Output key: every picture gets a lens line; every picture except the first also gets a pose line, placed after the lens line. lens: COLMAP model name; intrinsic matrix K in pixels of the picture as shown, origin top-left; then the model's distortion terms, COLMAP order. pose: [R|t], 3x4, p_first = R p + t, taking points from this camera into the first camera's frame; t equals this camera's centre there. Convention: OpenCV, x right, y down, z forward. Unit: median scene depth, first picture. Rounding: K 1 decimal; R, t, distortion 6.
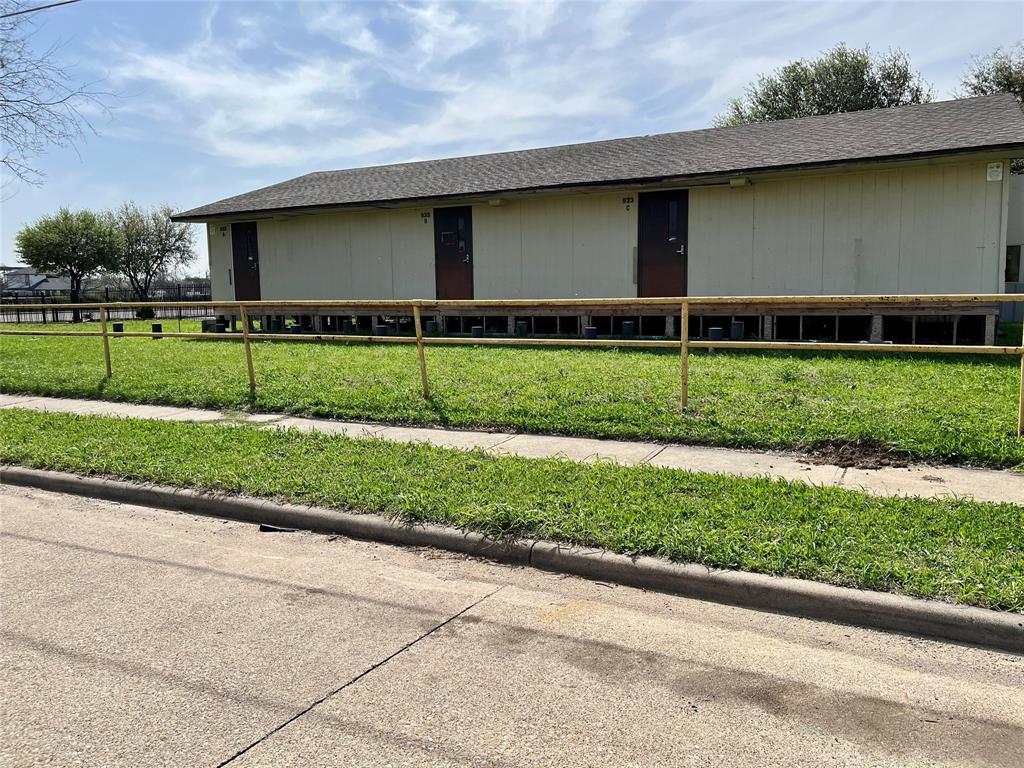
lens RADIAL K [[773.6, 0, 520.7], [0, 773.6, 386.8], [0, 0, 1]] dist [0.053332, -0.063137]
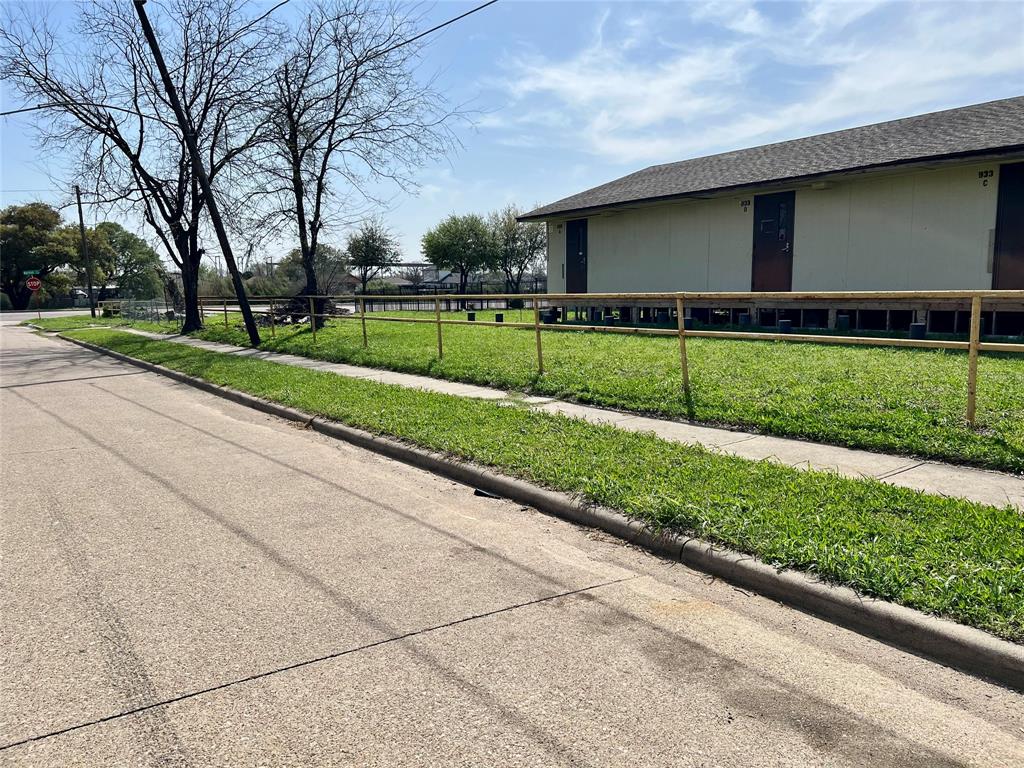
lens RADIAL K [[773.6, 0, 500.9], [0, 773.6, 397.0], [0, 0, 1]] dist [0.053332, -0.063137]
pose [[0.885241, 0.066516, -0.460352, 0.110617], [-0.055832, 0.997762, 0.036804, -0.001491], [0.461770, -0.006878, 0.886973, 0.004535]]
